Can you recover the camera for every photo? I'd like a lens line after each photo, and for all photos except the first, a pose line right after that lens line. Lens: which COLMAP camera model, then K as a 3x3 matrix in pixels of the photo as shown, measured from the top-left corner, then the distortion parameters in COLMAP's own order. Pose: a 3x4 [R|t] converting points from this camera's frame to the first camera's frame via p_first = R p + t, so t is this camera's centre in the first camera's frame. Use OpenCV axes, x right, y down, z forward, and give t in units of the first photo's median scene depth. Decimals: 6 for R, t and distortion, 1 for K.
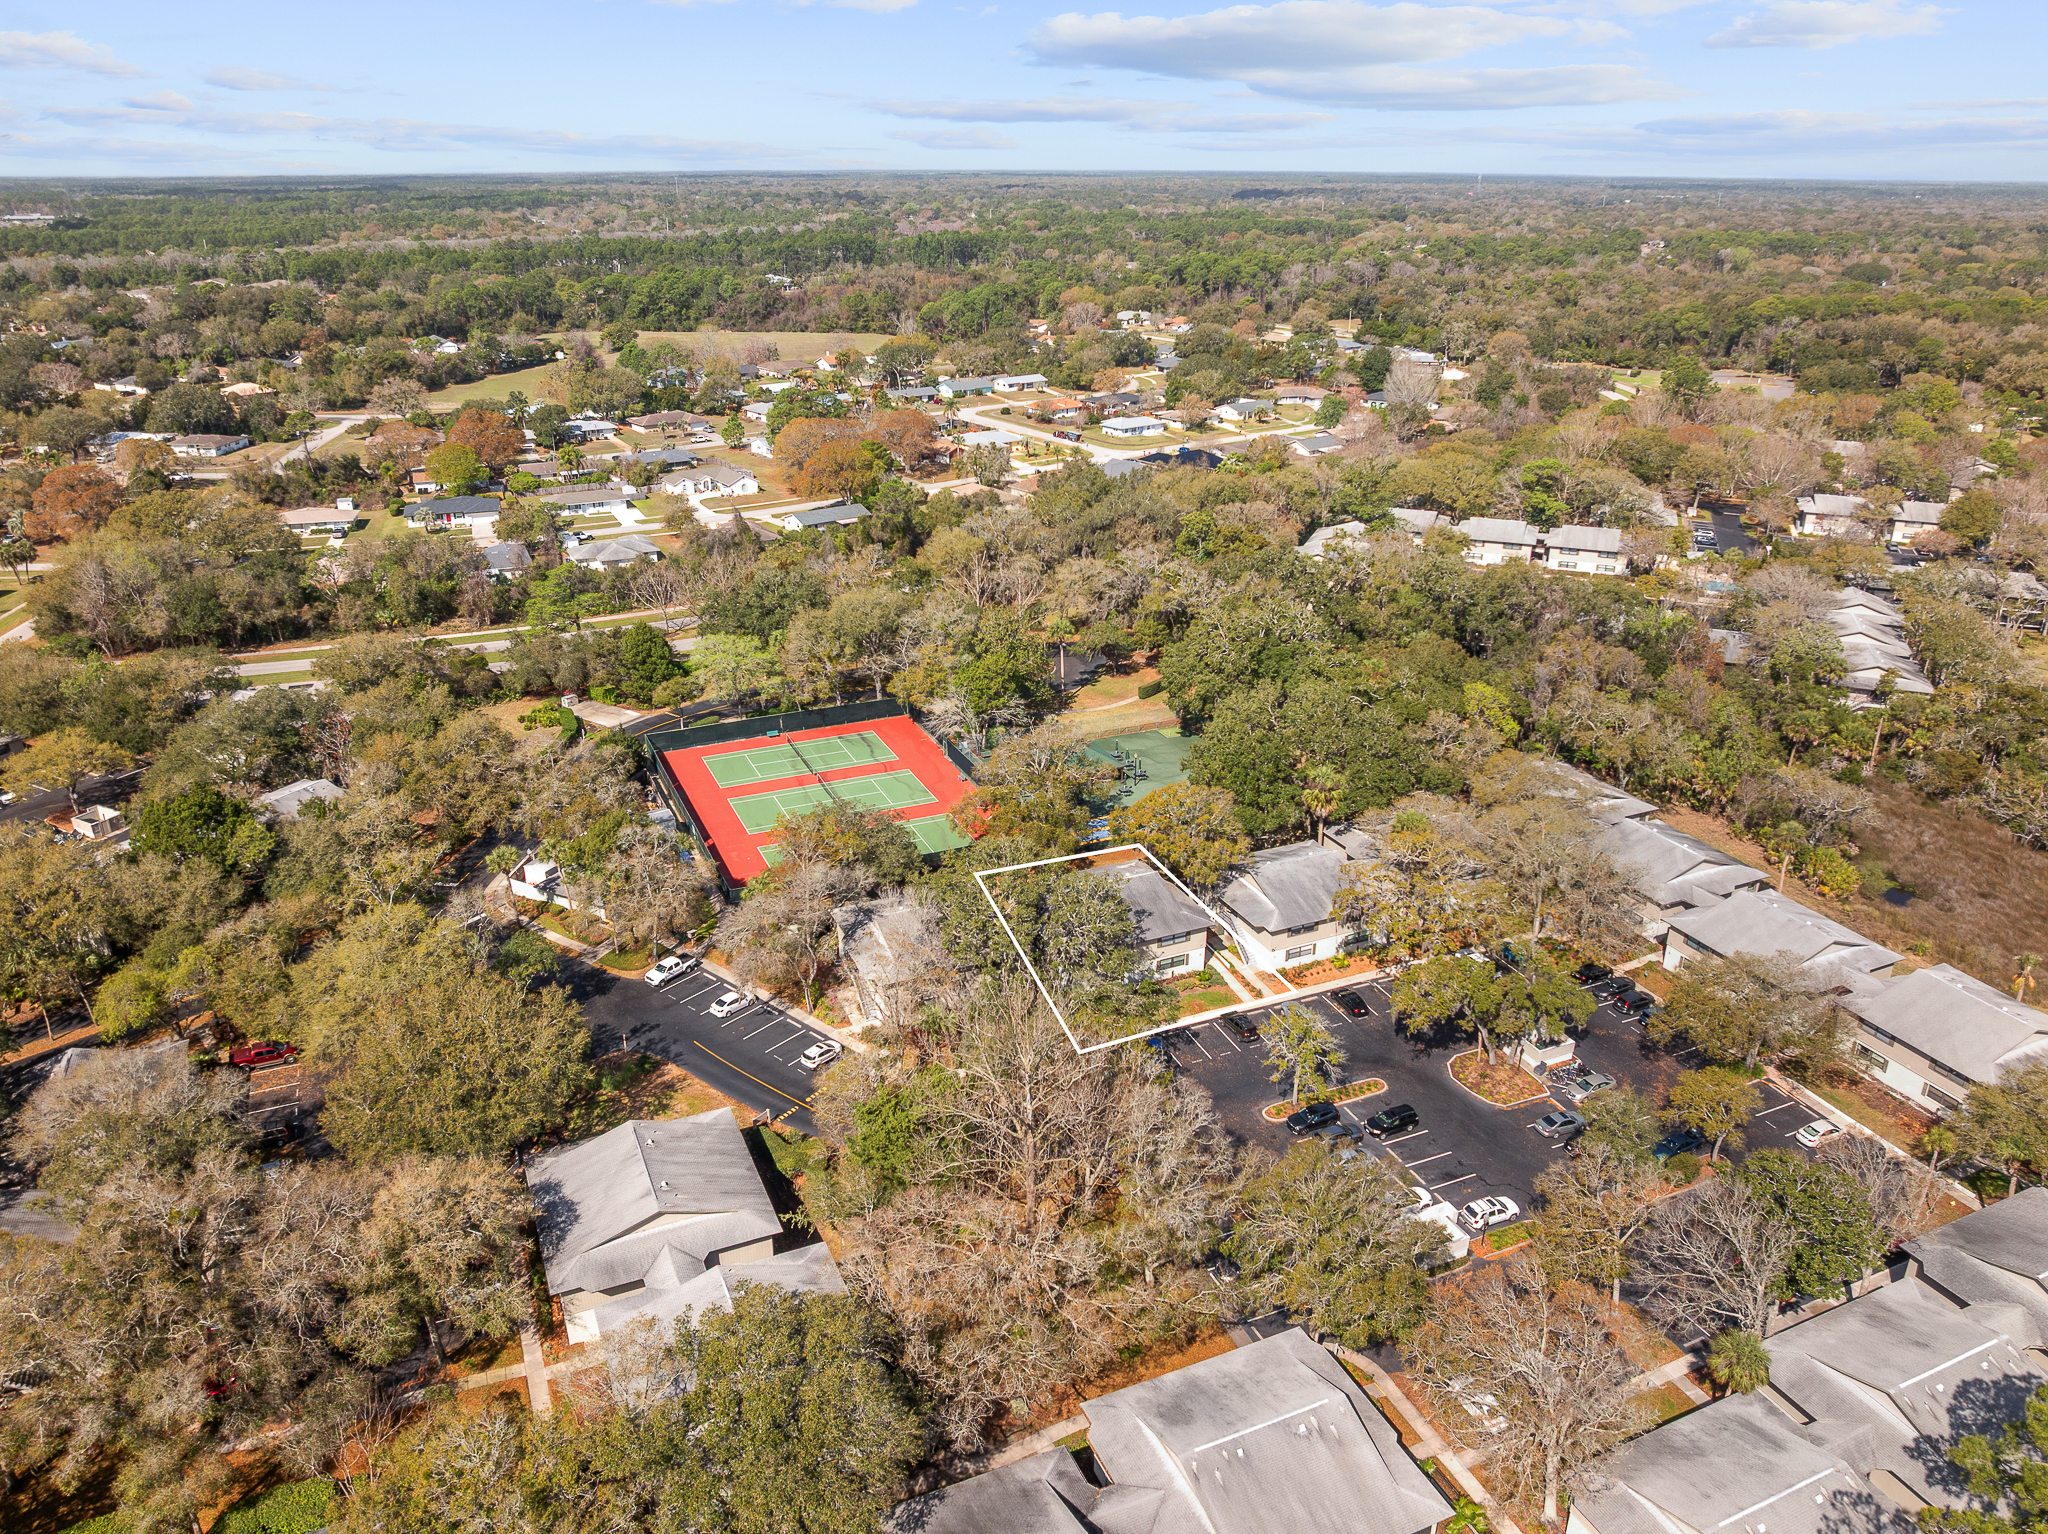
lens RADIAL K [[1446.7, 0, 1024.0], [0, 1446.7, 767.0], [0, 0, 1]] dist [-0.008450, -0.066047]
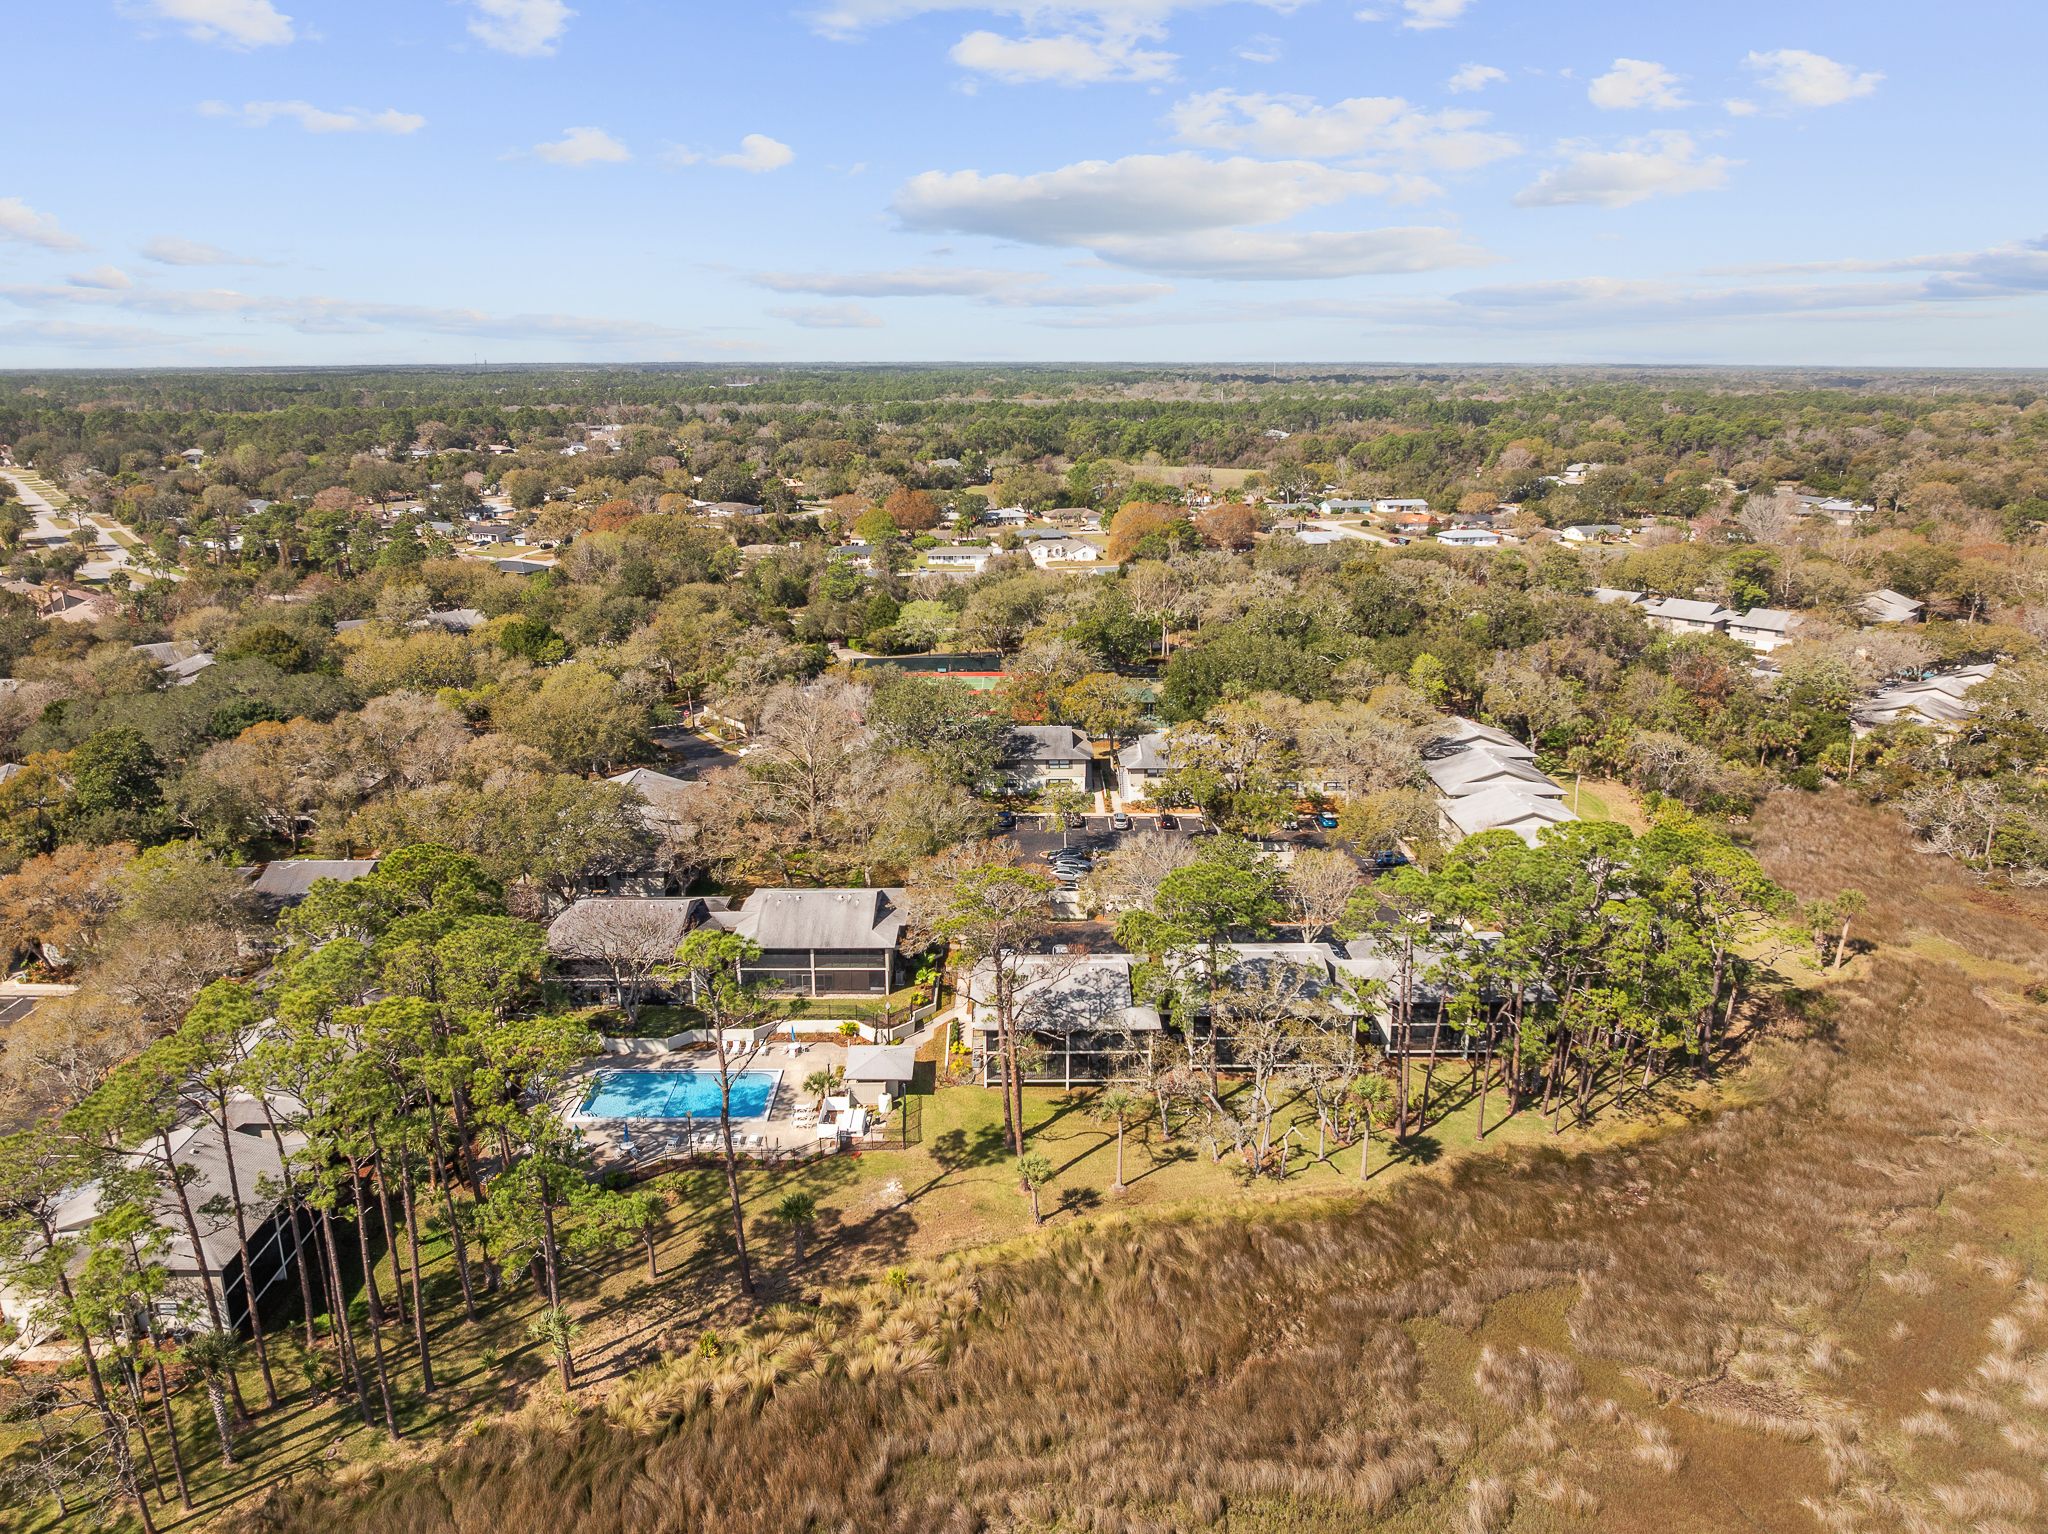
lens RADIAL K [[1446.7, 0, 1024.0], [0, 1446.7, 767.0], [0, 0, 1]] dist [-0.008450, -0.066047]
pose [[0.916465, 0.106063, -0.385800, 0.383294], [-0.151928, 0.984256, -0.090316, 0.157568], [0.370147, 0.141385, 0.918151, -0.193727]]
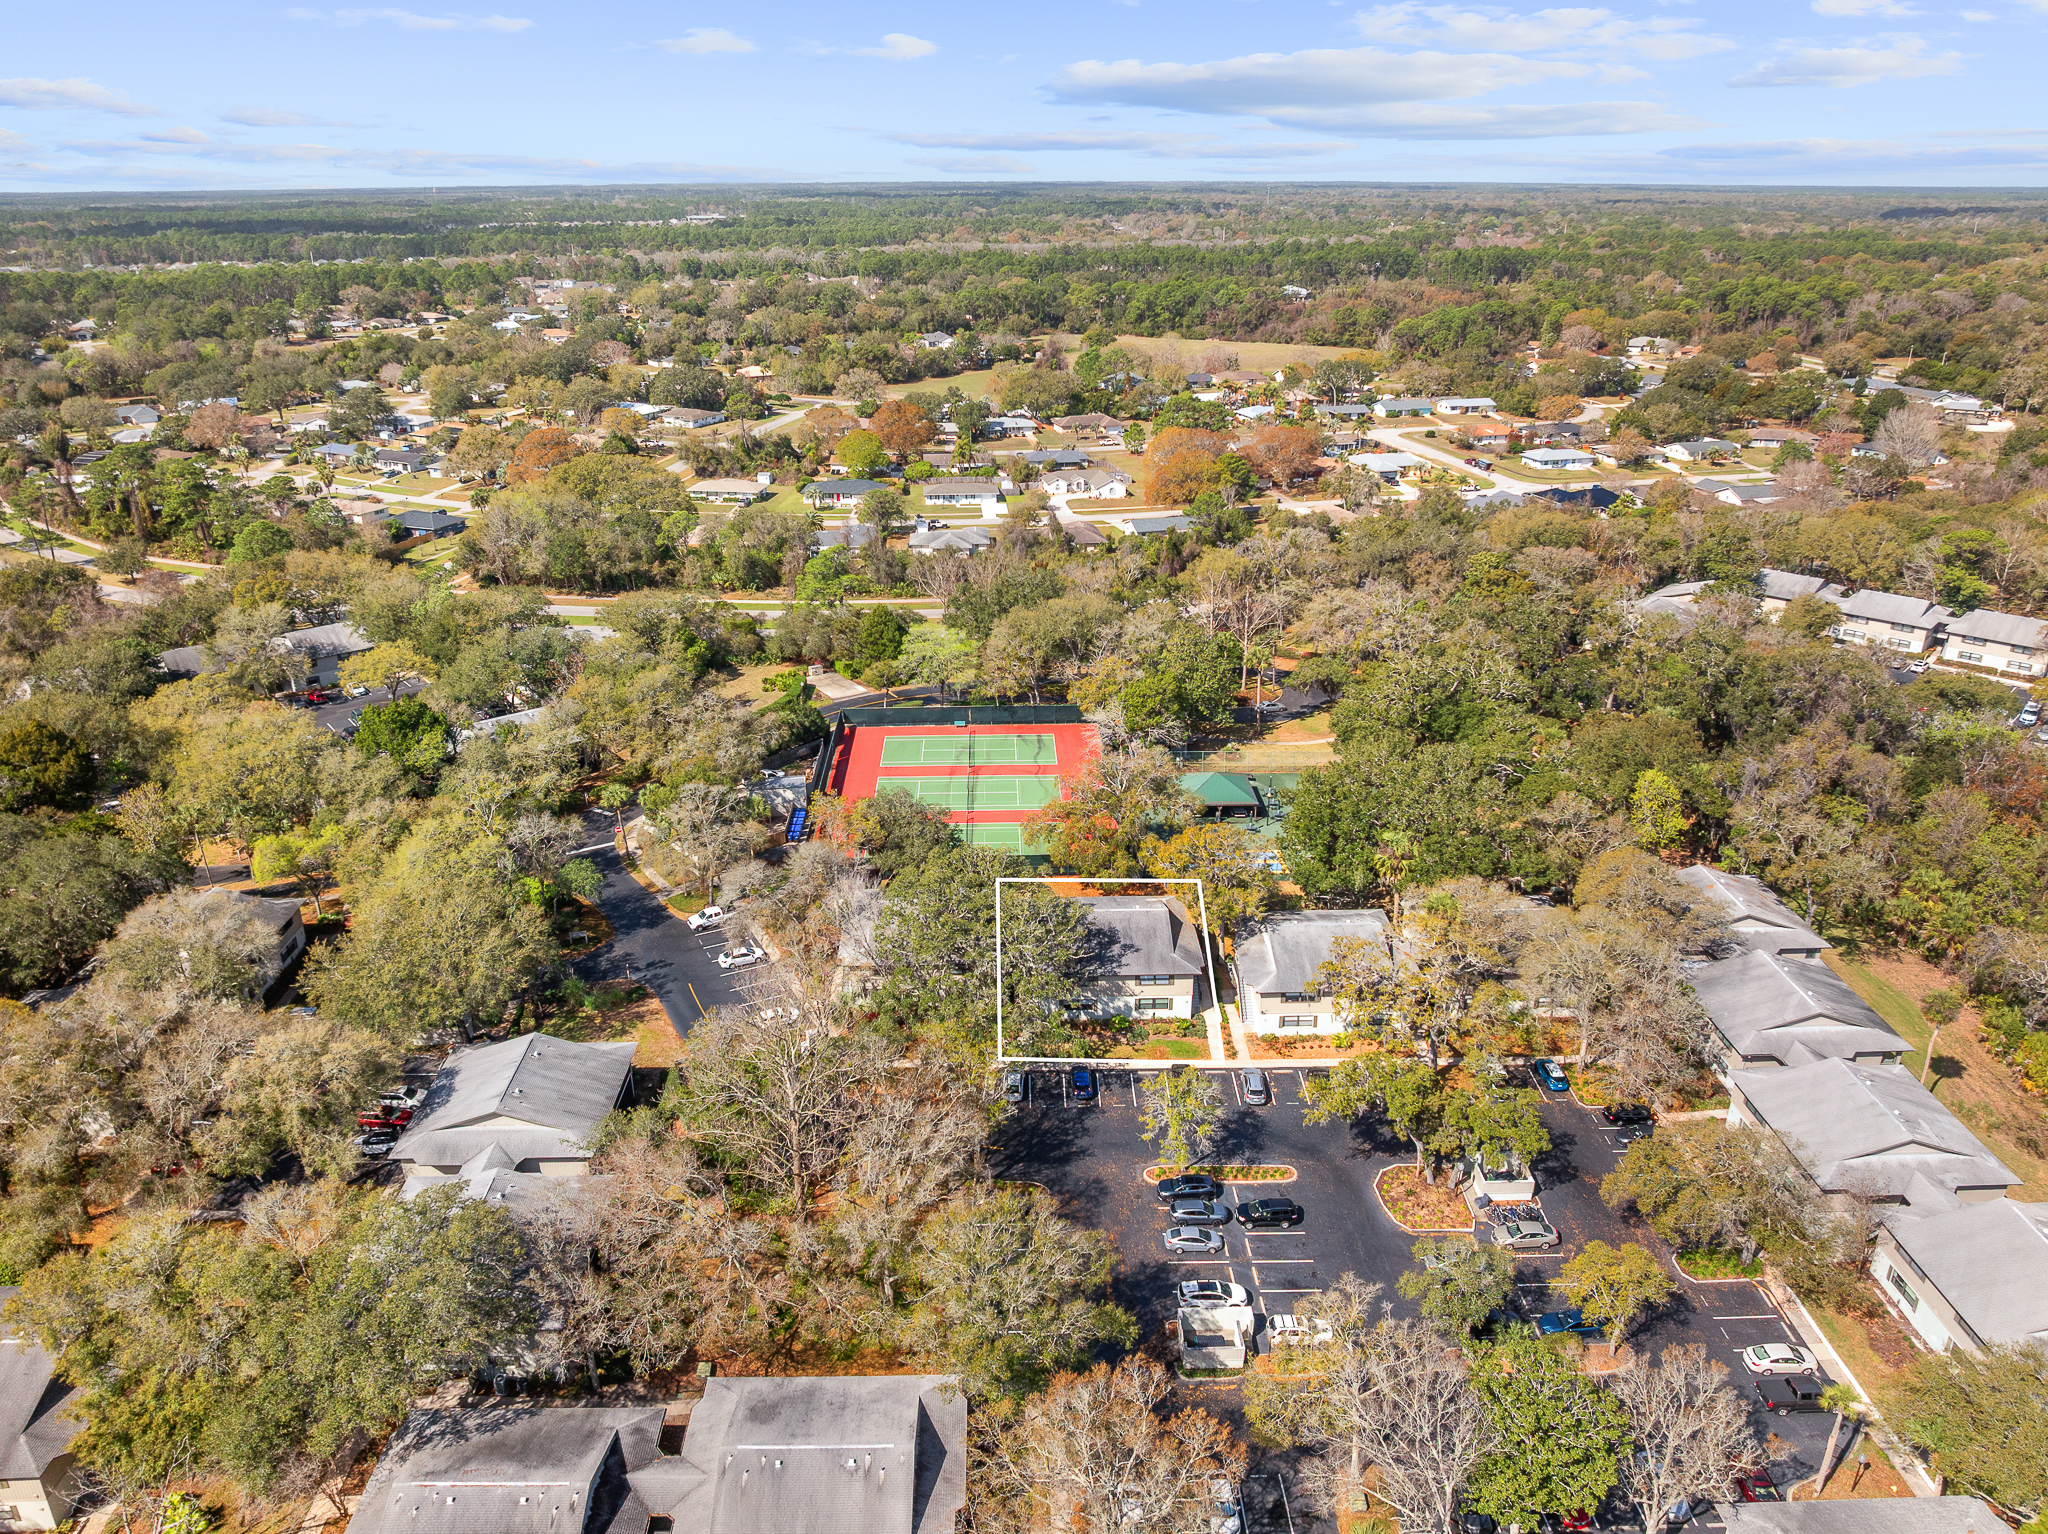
lens RADIAL K [[1439.2, 0, 1024.0], [0, 1439.2, 767.0], [0, 0, 1]] dist [-0.031911, -0.005328]
pose [[0.922845, 0.142645, -0.357785, 0.214814], [-0.144008, 0.989310, 0.022985, -0.019736], [0.357239, 0.030312, 0.933521, 0.040319]]
